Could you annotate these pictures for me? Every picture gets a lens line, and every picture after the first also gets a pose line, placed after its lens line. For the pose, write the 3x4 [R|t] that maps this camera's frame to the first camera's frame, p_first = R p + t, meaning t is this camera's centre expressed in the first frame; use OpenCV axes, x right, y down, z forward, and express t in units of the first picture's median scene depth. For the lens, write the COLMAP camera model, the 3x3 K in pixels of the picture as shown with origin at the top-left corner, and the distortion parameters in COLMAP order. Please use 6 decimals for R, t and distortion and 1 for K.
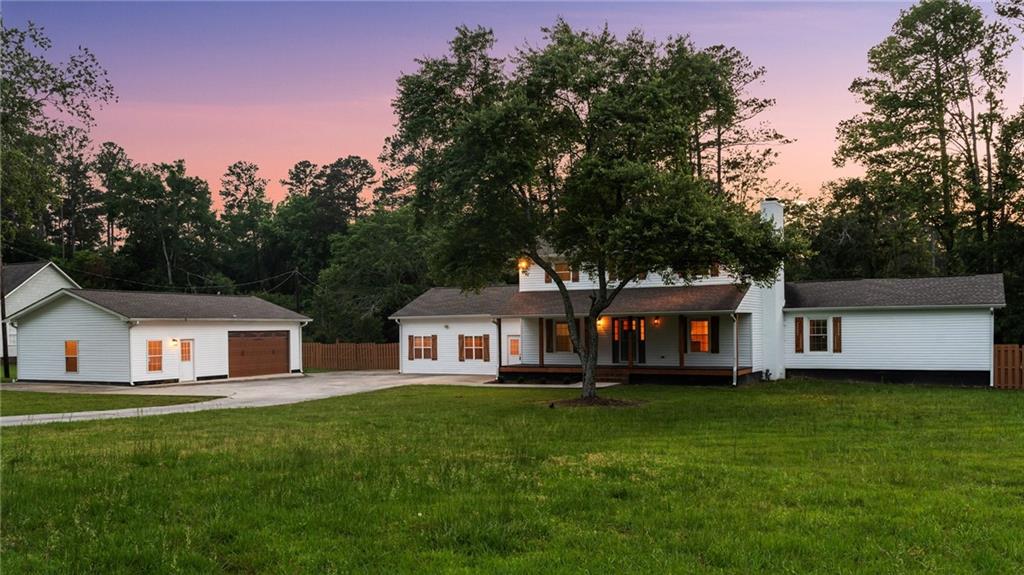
lens RADIAL K [[827.9, 0, 509.5], [0, 827.9, 299.8], [0, 0, 1]] dist [-0.001013, 0.001531]
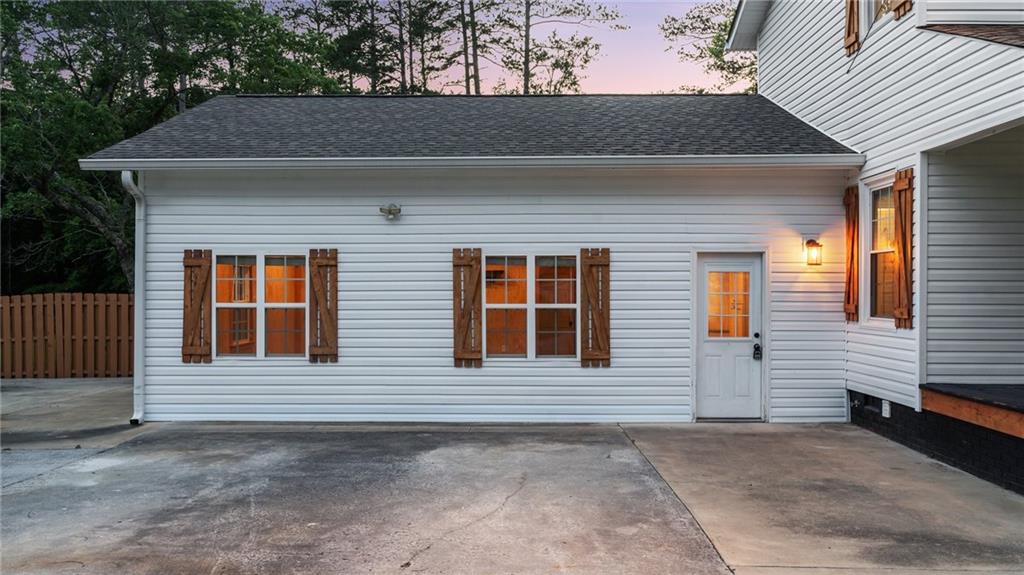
lens RADIAL K [[827.9, 0, 509.5], [0, 827.9, 299.8], [0, 0, 1]] dist [-0.001013, 0.001531]
pose [[0.882250, 0.009400, 0.470687, -0.180001], [-0.028088, 0.999071, 0.032694, 0.056148], [-0.469942, -0.042065, 0.881694, 0.922358]]
